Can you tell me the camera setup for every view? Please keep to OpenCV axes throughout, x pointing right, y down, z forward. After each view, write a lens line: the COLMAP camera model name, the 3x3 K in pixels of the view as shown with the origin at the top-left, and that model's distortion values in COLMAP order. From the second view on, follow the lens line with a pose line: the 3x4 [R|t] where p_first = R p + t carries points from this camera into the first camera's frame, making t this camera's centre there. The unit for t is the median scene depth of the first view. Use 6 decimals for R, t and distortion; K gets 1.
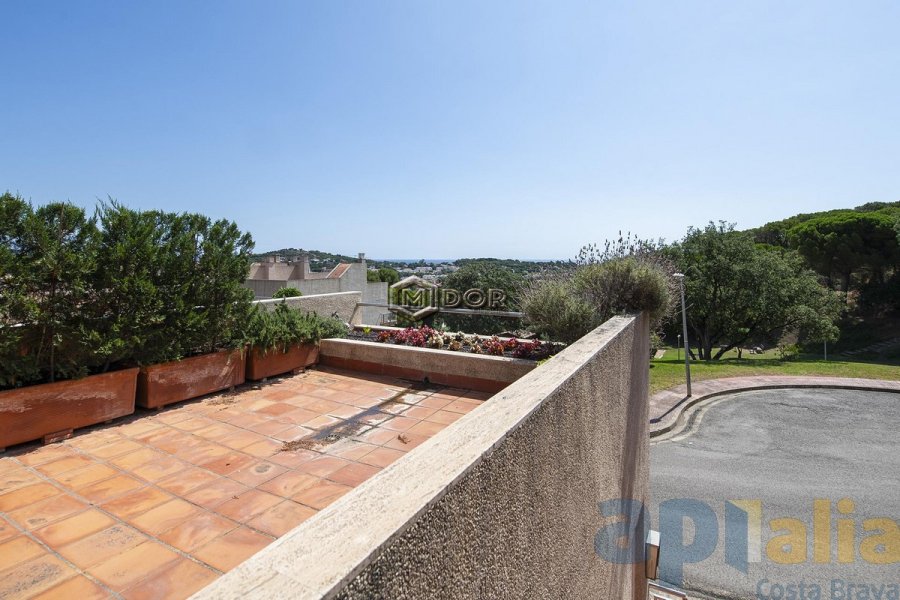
lens RADIAL K [[448.9, 0, 452.6], [0, 448.9, 259.8], [0, 0, 1]] dist [-0.001823, -0.003728]
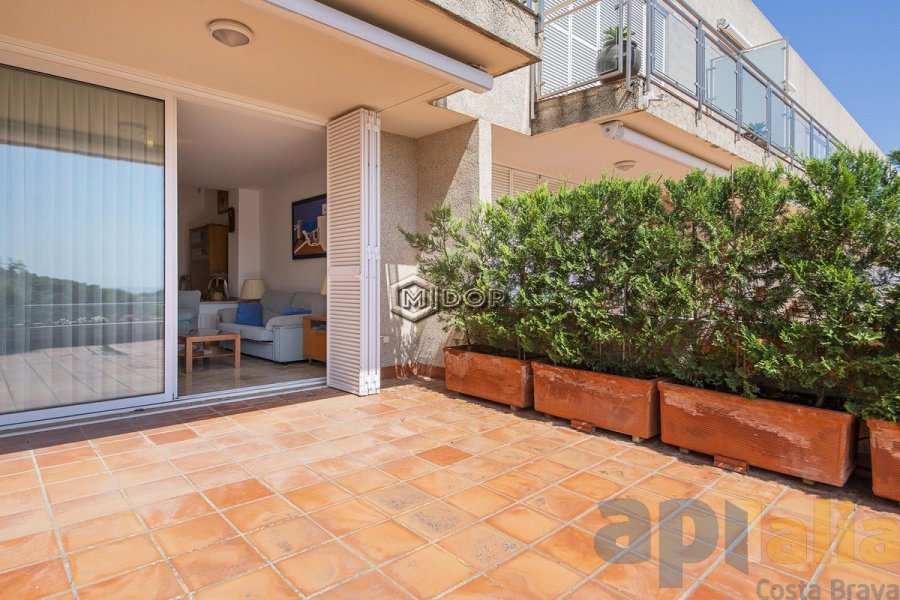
lens RADIAL K [[509.1, 0, 459.5], [0, 509.1, 283.6], [0, 0, 1]] dist [0.007025, -0.001810]
pose [[-0.311558, 0.003539, -0.950221, 0.081028], [-0.007909, 0.999949, 0.006318, 0.050831], [0.950194, 0.009483, -0.311514, 0.555156]]
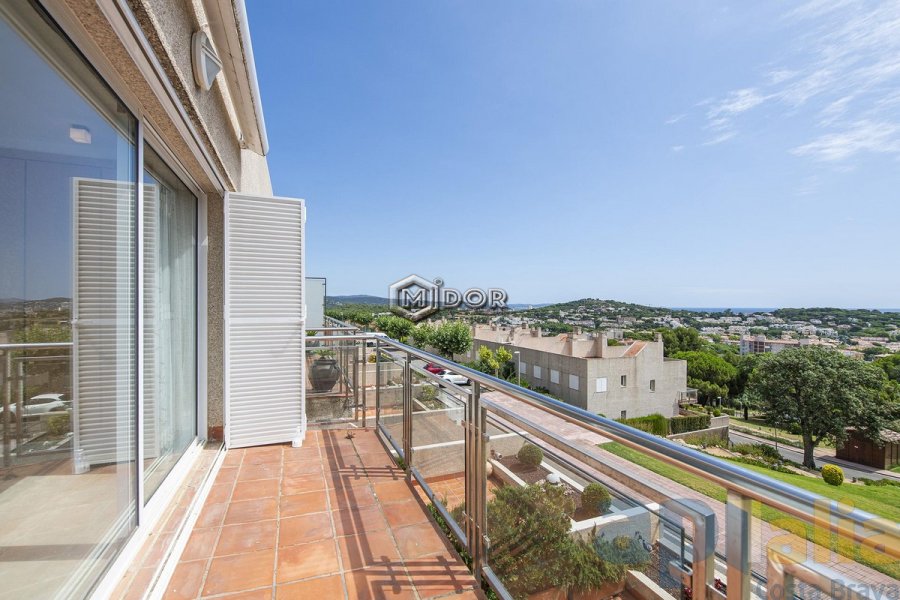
lens RADIAL K [[384.6, 0, 446.7], [0, 384.6, 303.9], [0, 0, 1]] dist [0.001465, -0.004165]
pose [[0.765052, -0.001699, -0.643966, 0.001130], [-0.005150, 0.999948, -0.008756, -0.602253], [0.643947, 0.010015, 0.765004, -0.109890]]
